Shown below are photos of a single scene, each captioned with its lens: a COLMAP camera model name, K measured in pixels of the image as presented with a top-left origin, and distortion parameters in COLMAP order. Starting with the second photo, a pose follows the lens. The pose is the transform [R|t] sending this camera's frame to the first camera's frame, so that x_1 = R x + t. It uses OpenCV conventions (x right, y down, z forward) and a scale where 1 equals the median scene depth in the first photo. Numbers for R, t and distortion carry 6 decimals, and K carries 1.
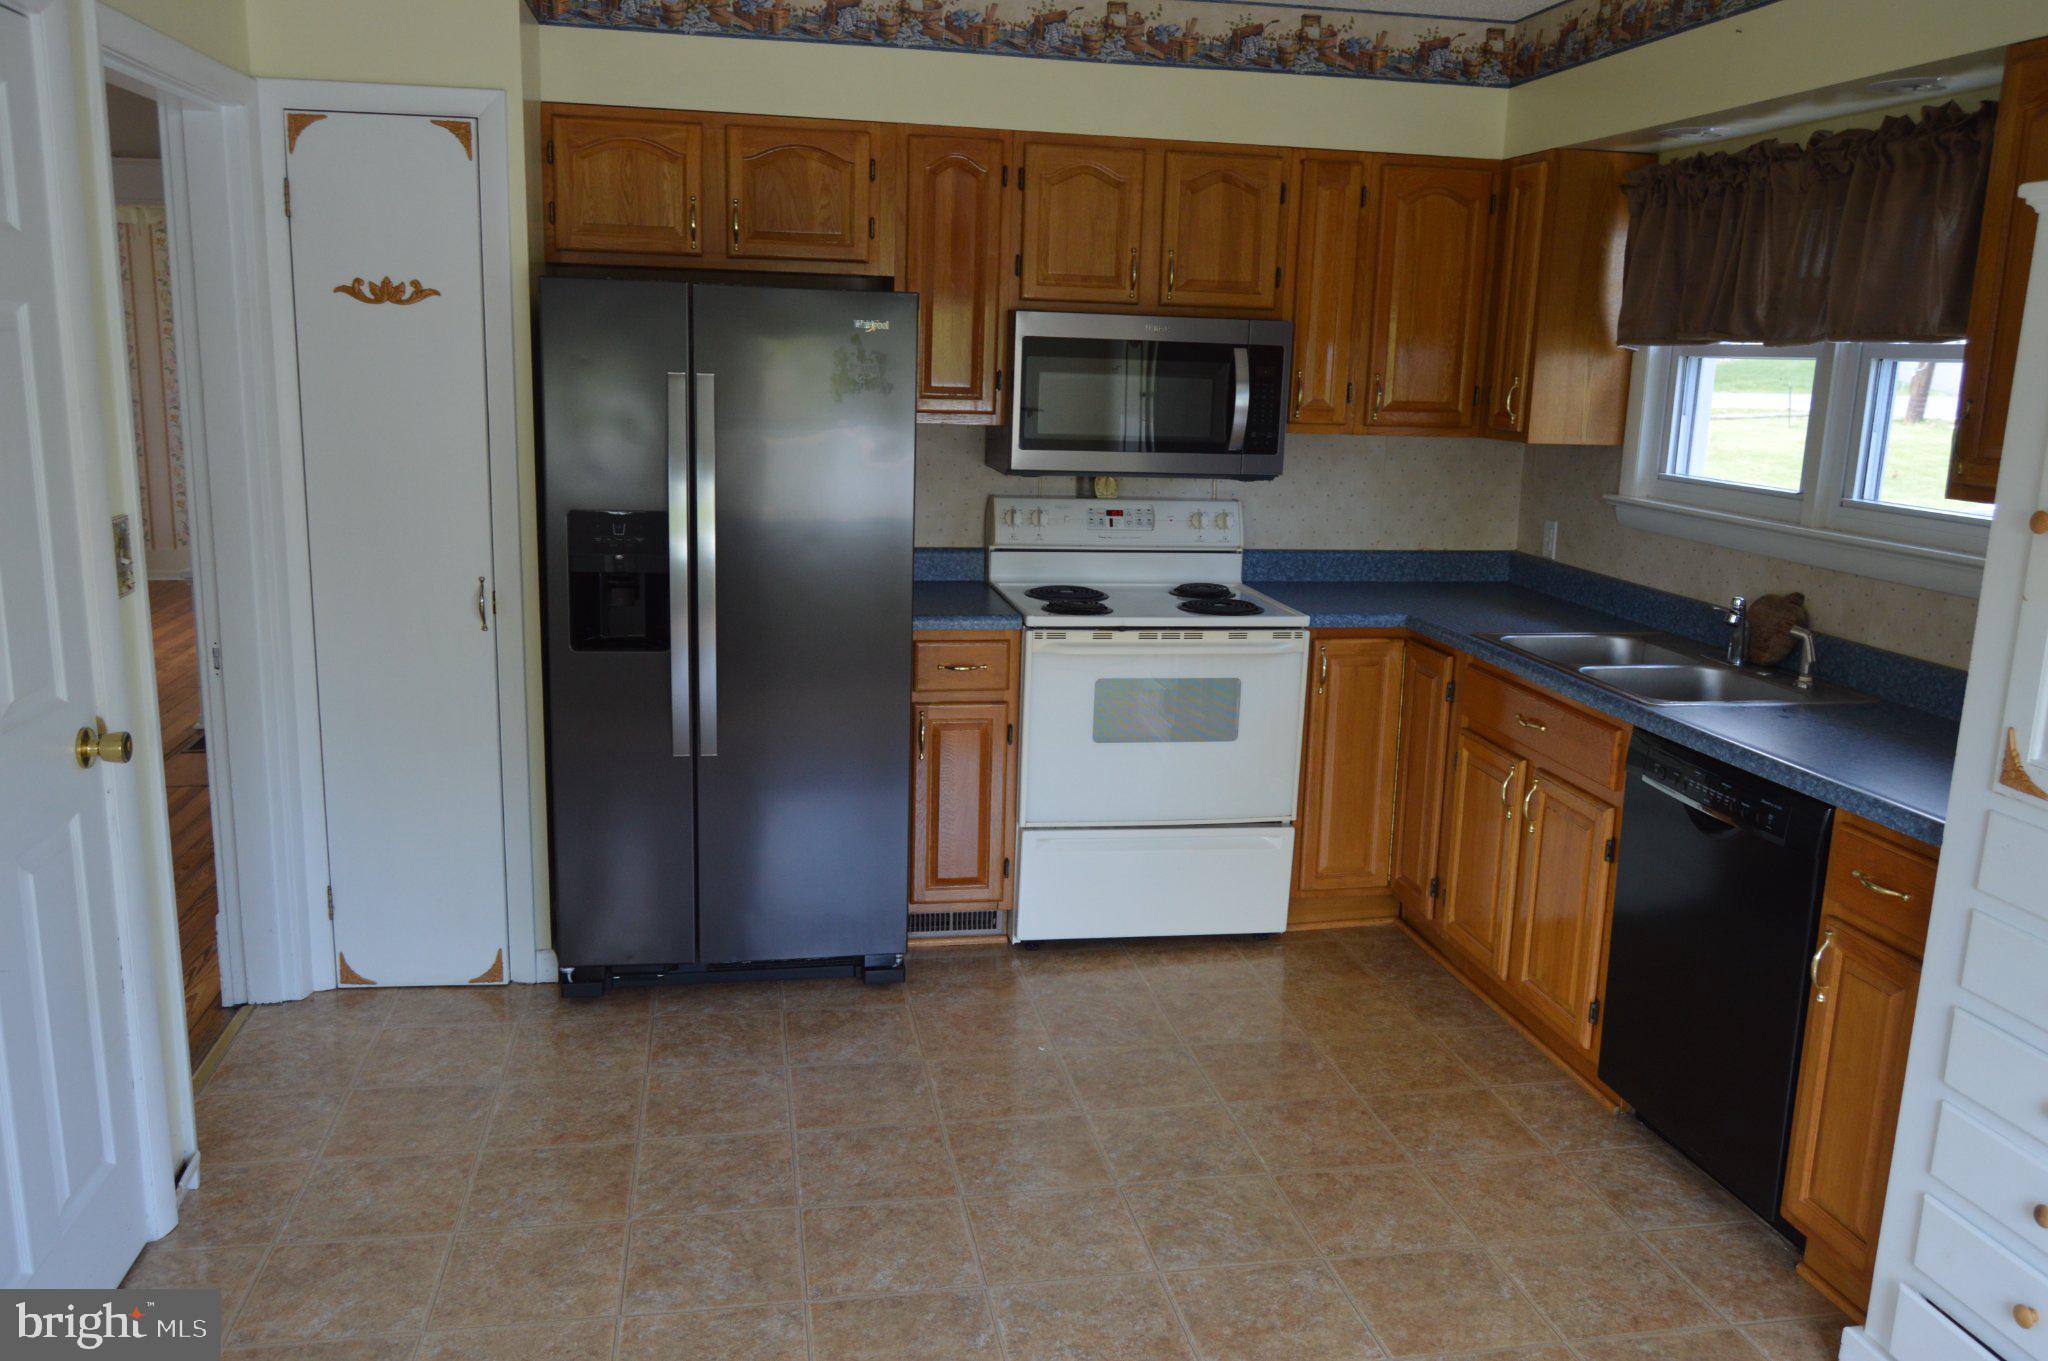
lens RADIAL K [[1612.7, 0, 1016.4], [0, 1612.7, 678.5], [0, 0, 1]] dist [-0.012025, 0.009627]
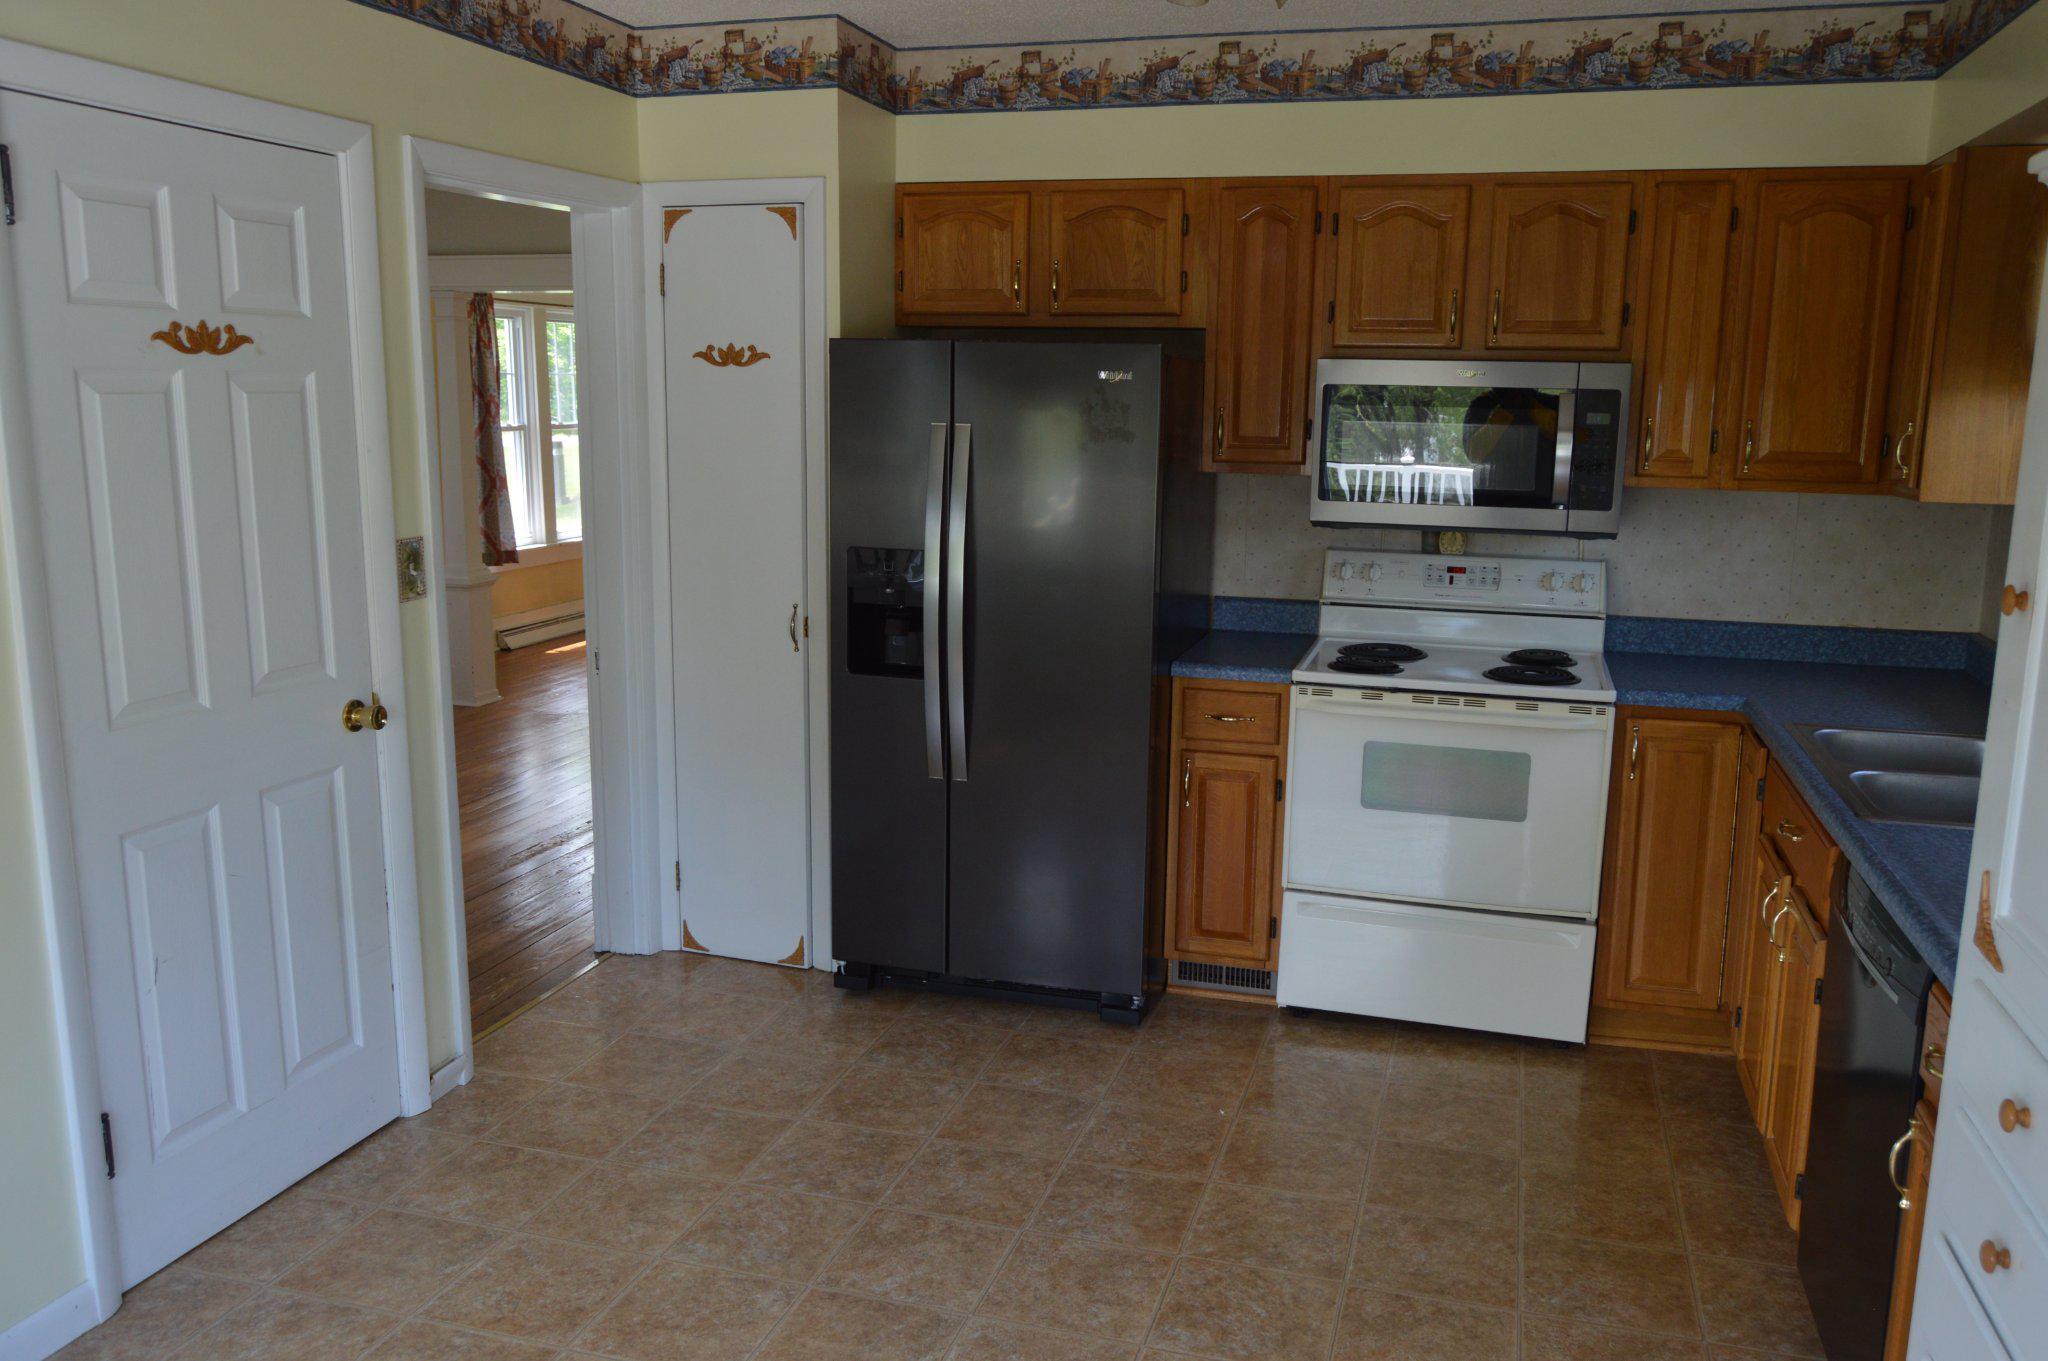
lens RADIAL K [[1612.7, 0, 999.5], [0, 1612.7, 662.0], [0, 0, 1]] dist [-0.012025, 0.009627]
pose [[0.887525, 0.059538, -0.456897, 0.281826], [-0.080884, 0.996350, -0.027282, -0.002572], [0.453605, 0.061169, 0.889101, 0.054936]]
